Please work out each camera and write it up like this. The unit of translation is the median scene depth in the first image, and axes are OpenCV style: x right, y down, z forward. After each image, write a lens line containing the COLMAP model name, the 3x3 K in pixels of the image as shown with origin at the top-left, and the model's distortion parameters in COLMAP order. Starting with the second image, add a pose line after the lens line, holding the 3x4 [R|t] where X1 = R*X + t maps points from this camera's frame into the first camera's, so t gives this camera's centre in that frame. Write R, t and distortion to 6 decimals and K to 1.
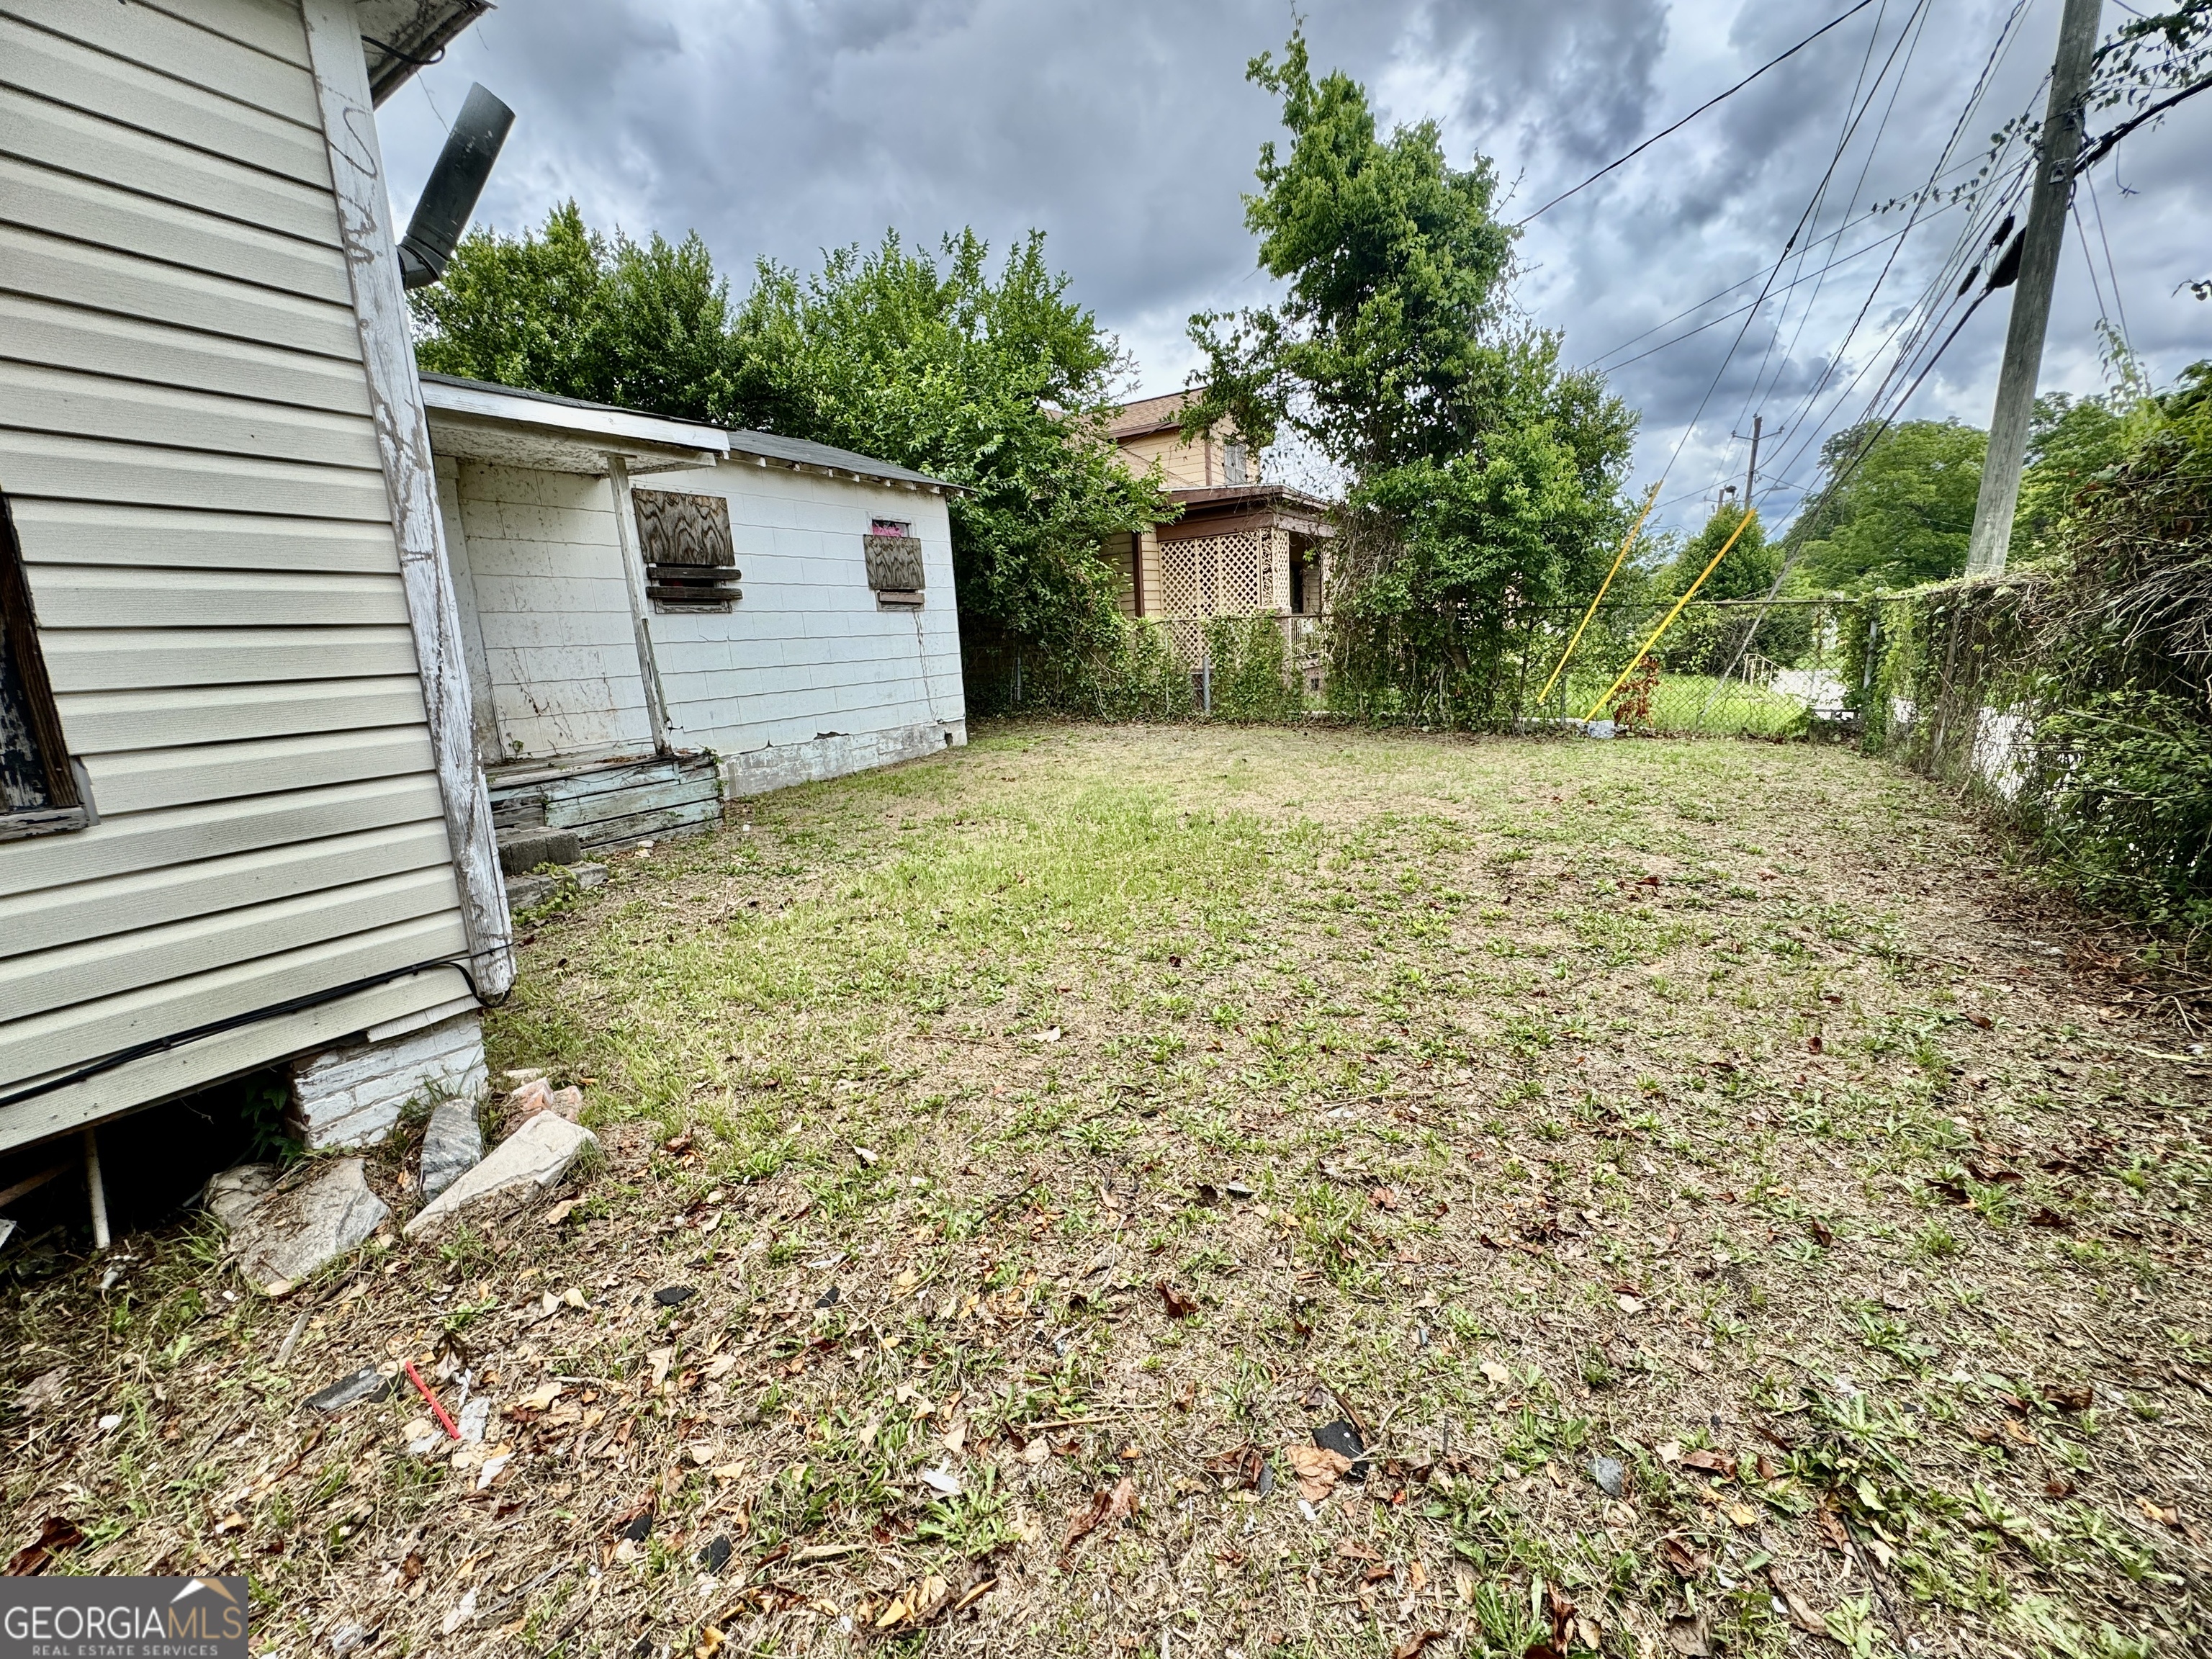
lens RADIAL K [[885.5, 0, 1105.8], [0, 885.5, 824.3], [0, 0, 1]] dist [-0.002463, 0.000277]
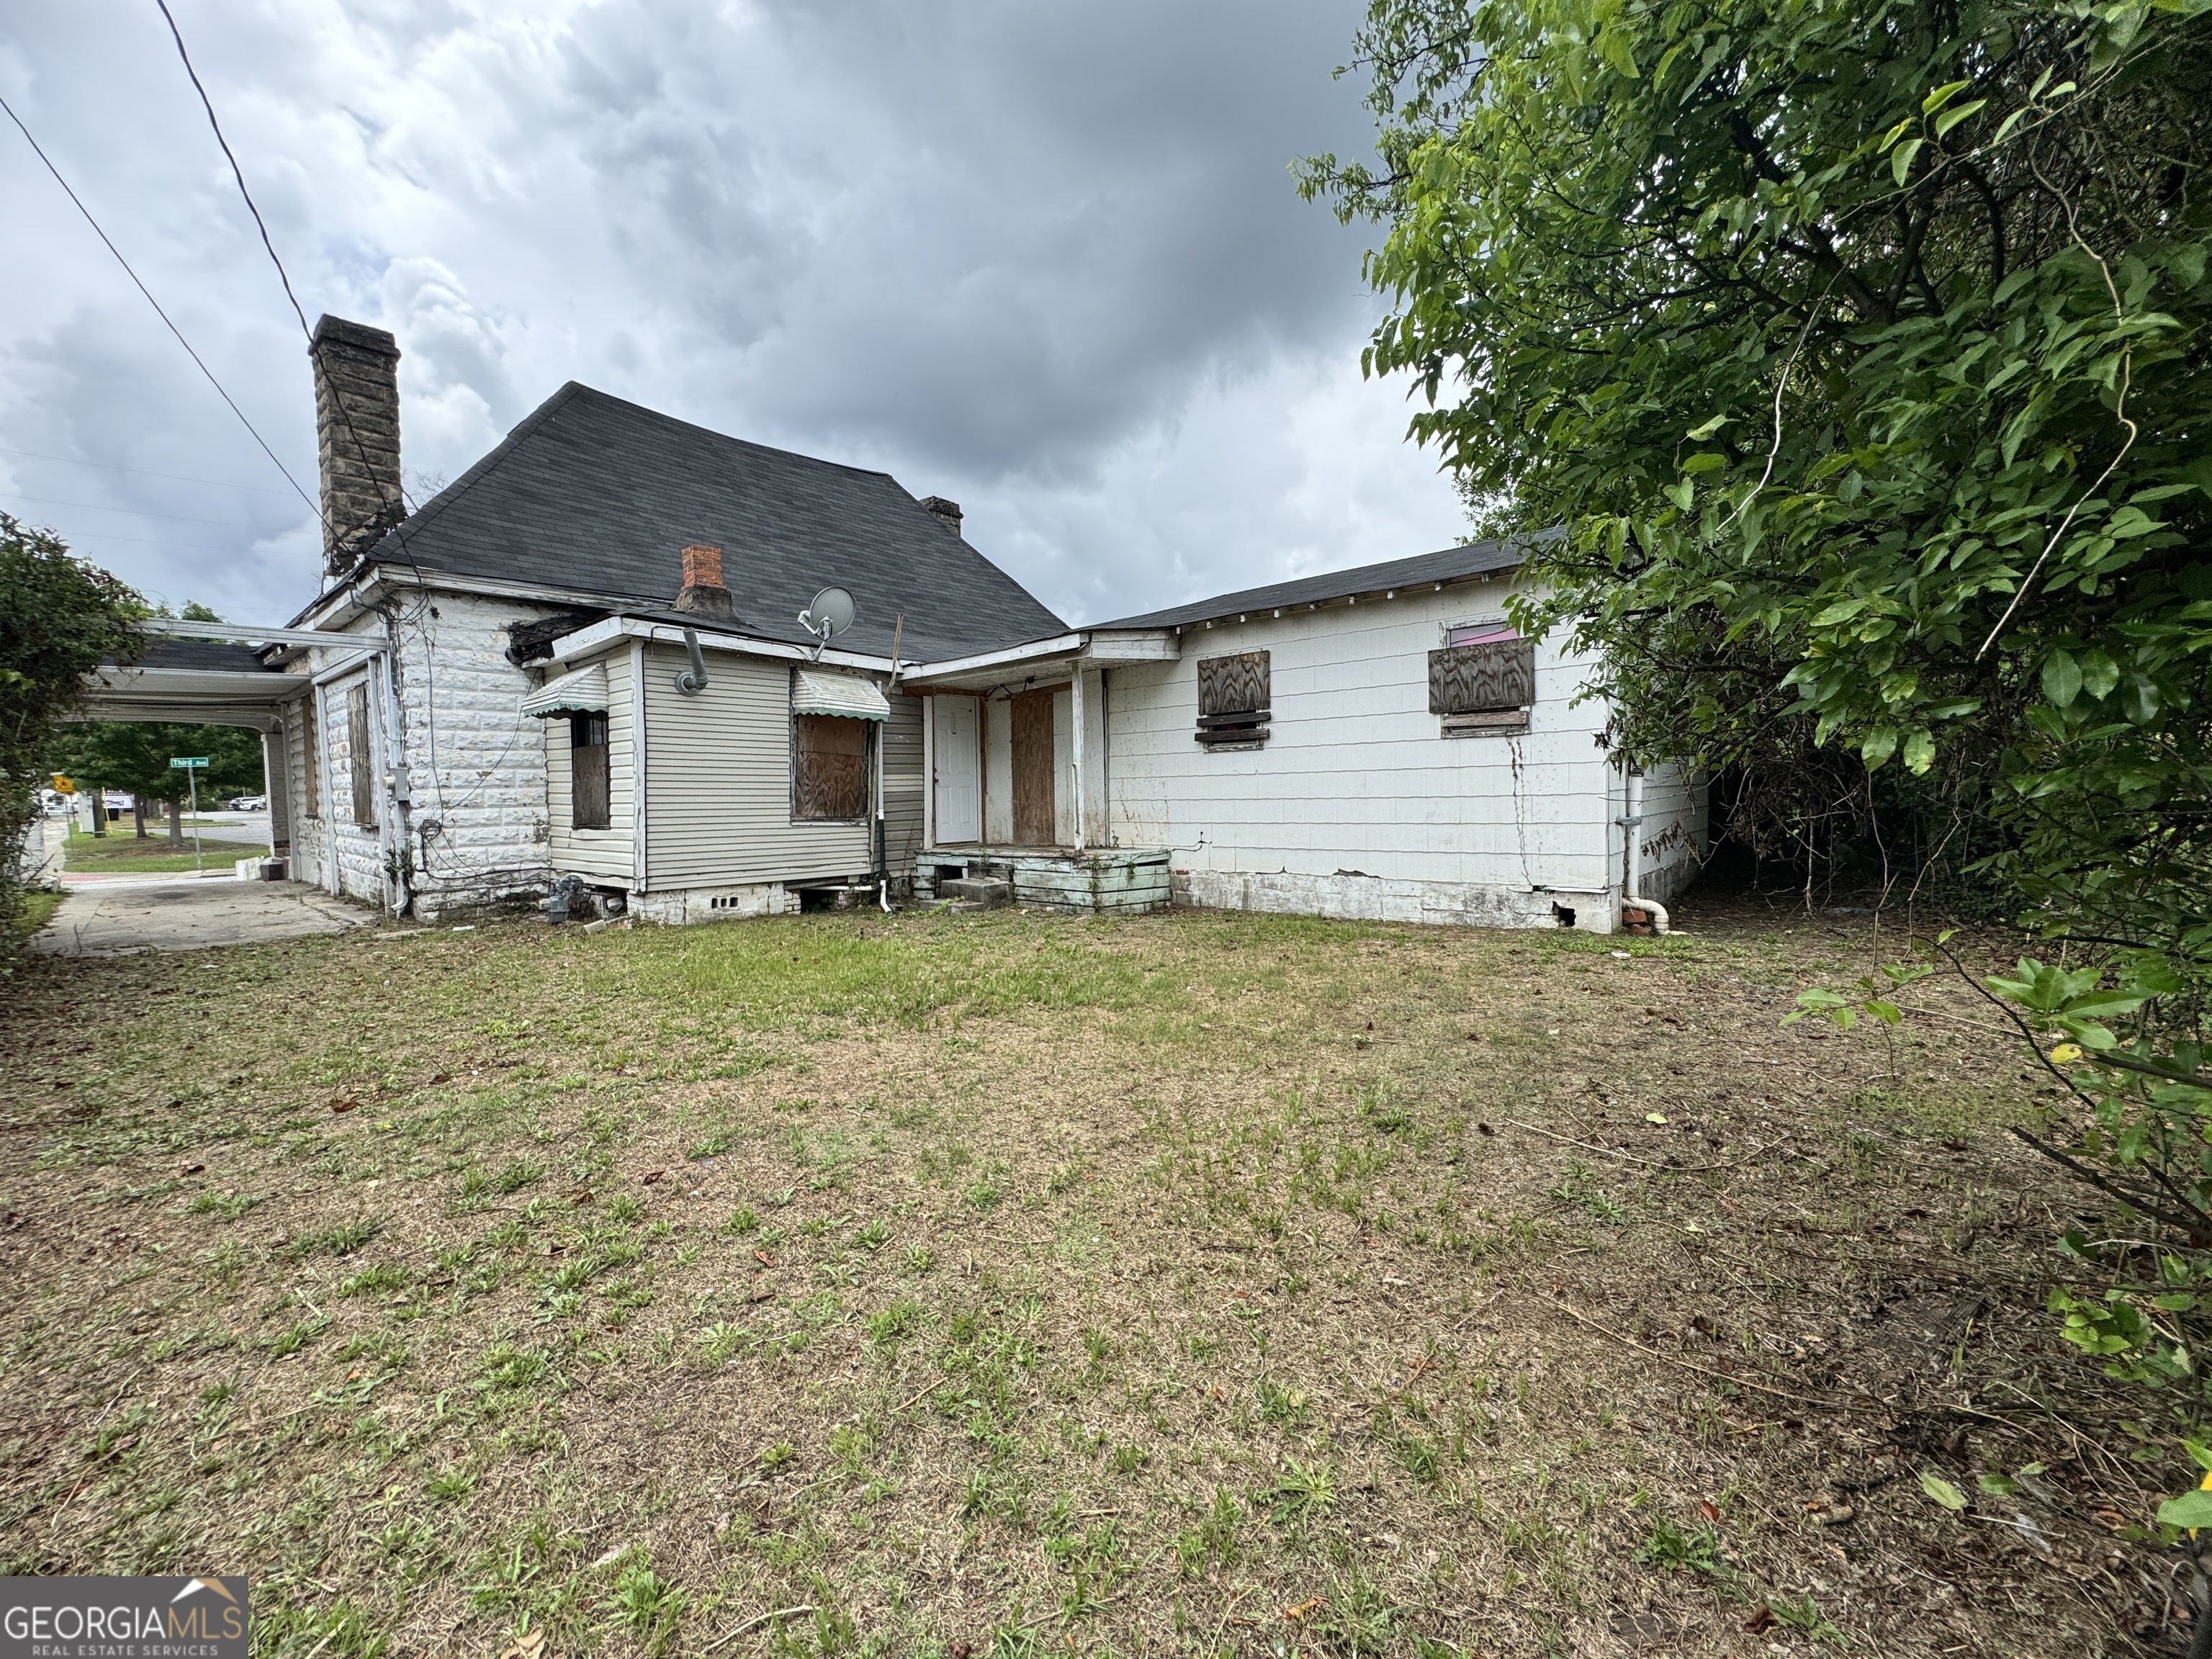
lens RADIAL K [[885.5, 0, 1105.8], [0, 885.5, 824.3], [0, 0, 1]] dist [-0.002463, 0.000277]
pose [[-0.185882, 0.094812, -0.977987, 0.657038], [-0.172152, 0.976795, 0.127416, -0.230998], [0.967374, 0.192047, -0.165247, 0.914949]]
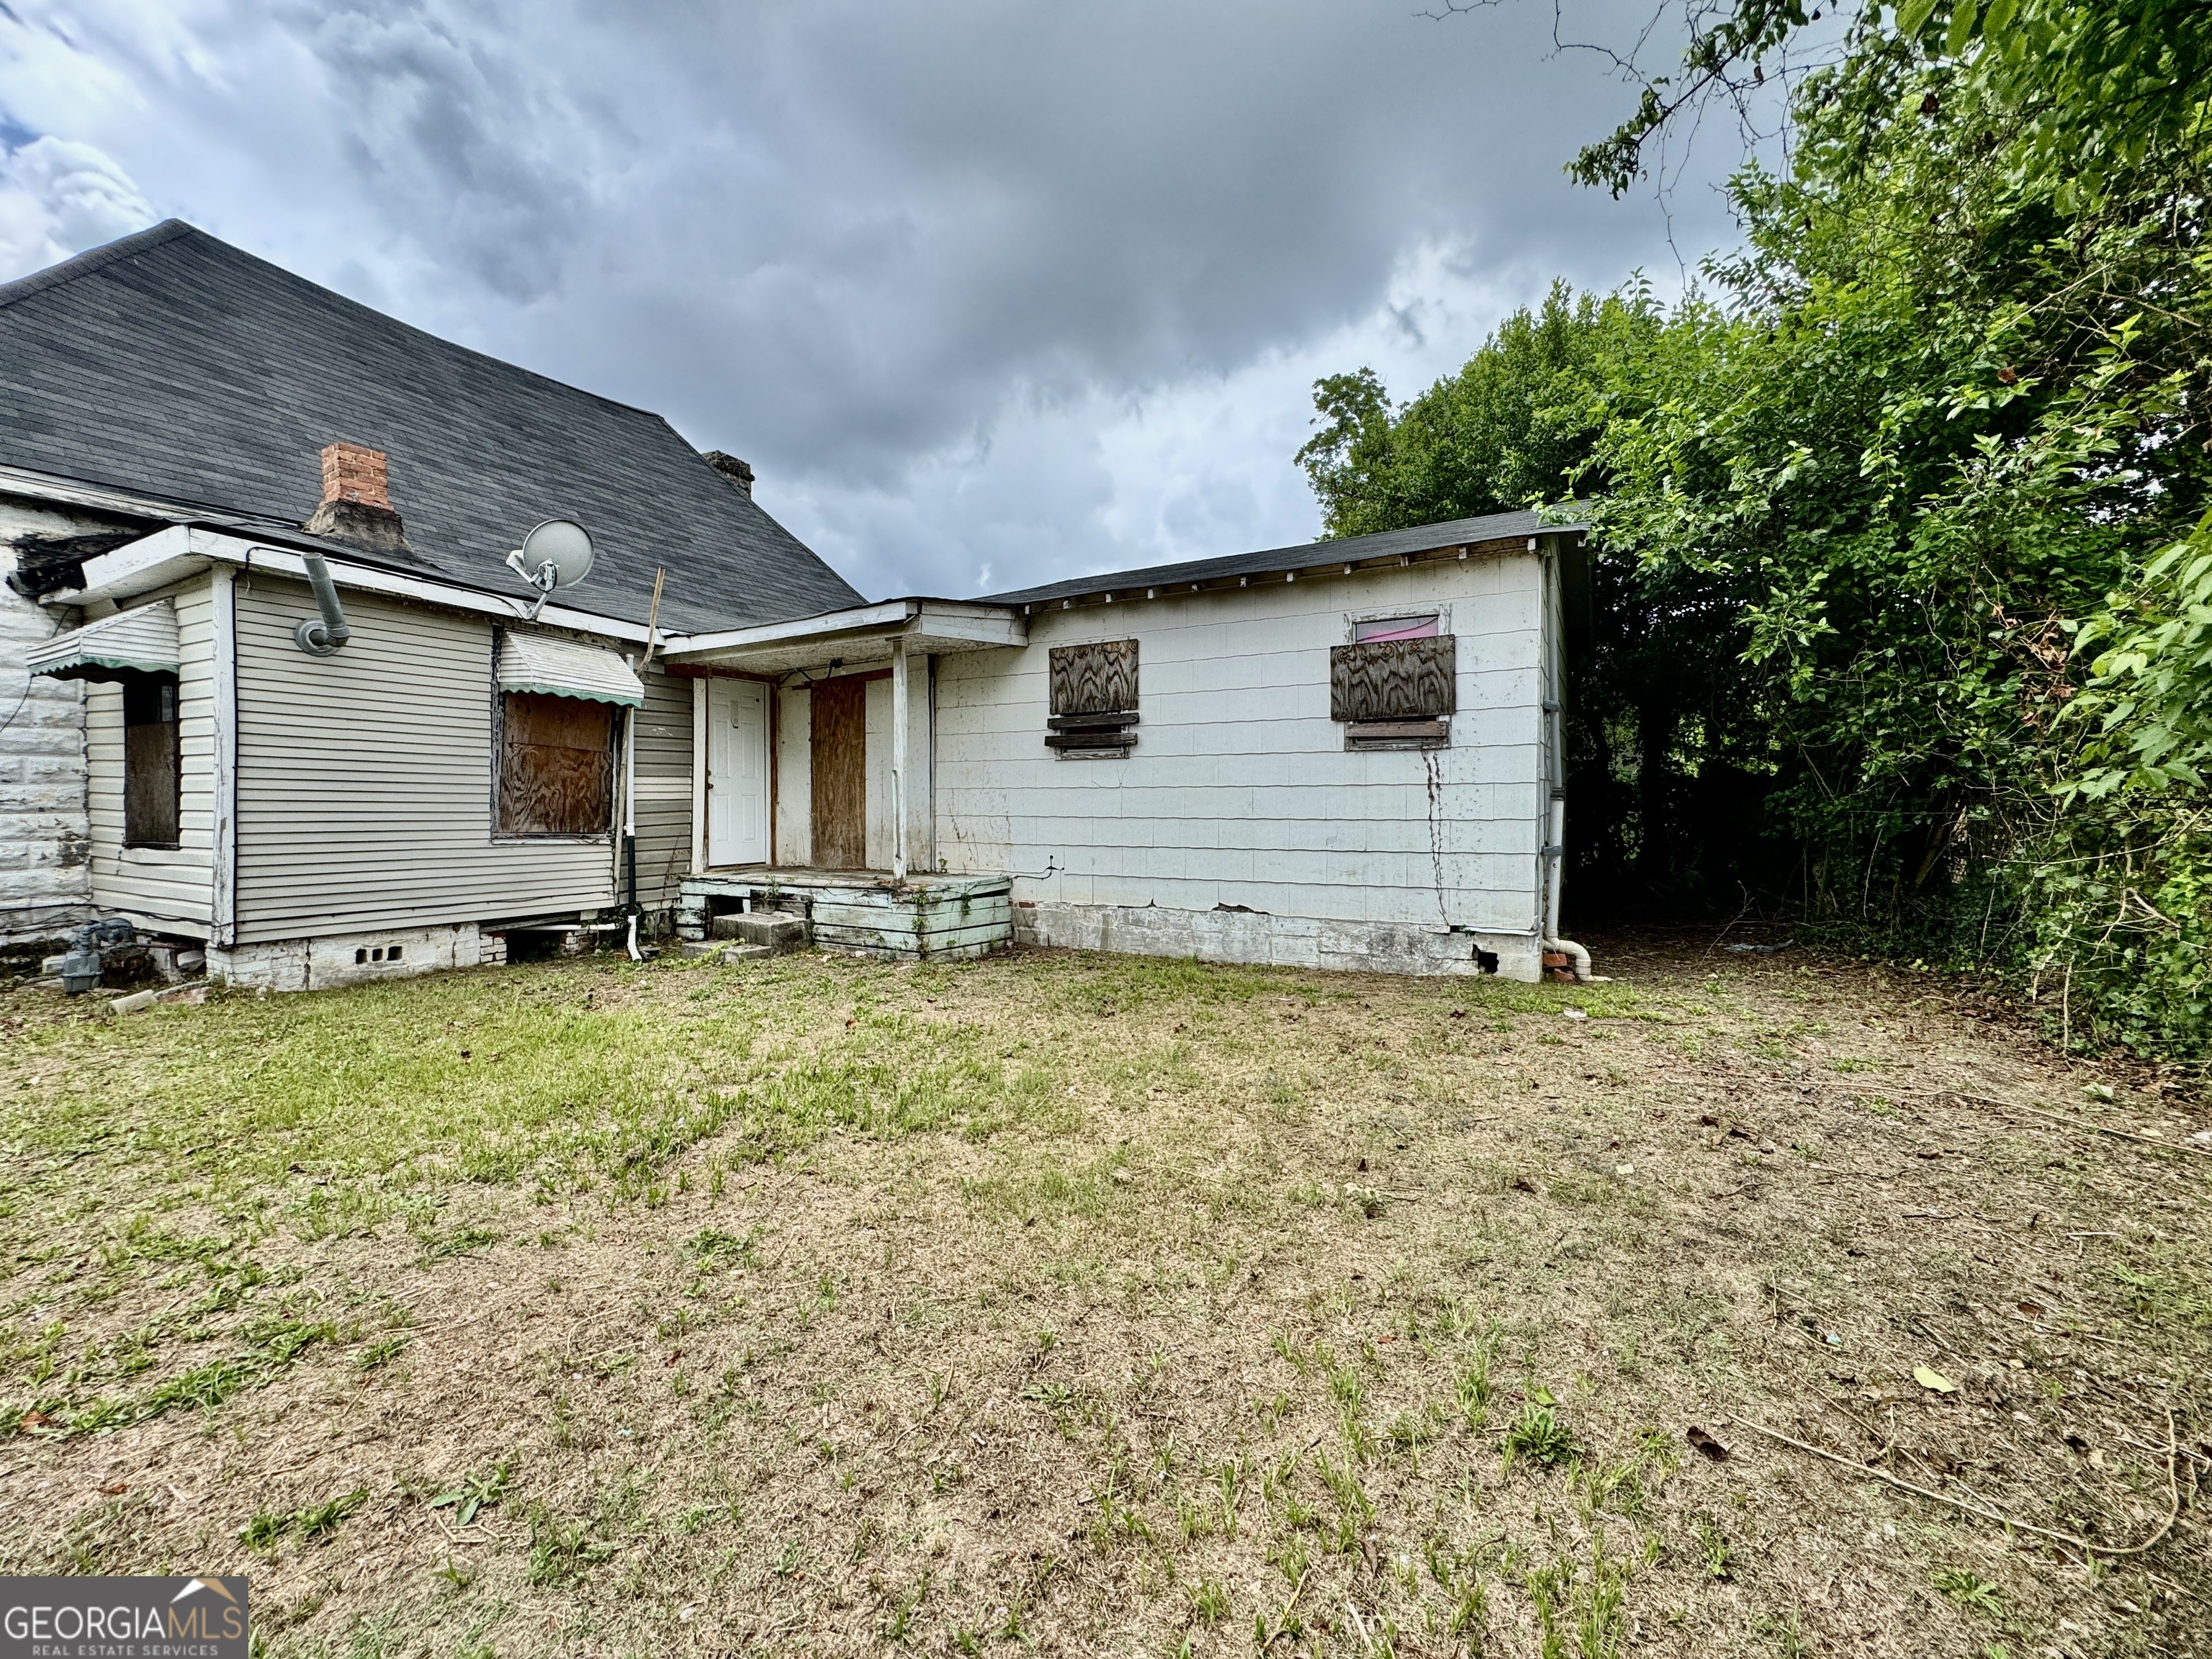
lens RADIAL K [[885.5, 0, 1105.8], [0, 885.5, 824.3], [0, 0, 1]] dist [-0.002463, 0.000277]
pose [[0.030514, 0.083476, -0.996042, 0.466523], [-0.205586, 0.975724, 0.075475, -0.214023], [0.978163, 0.202470, 0.046934, 0.856484]]
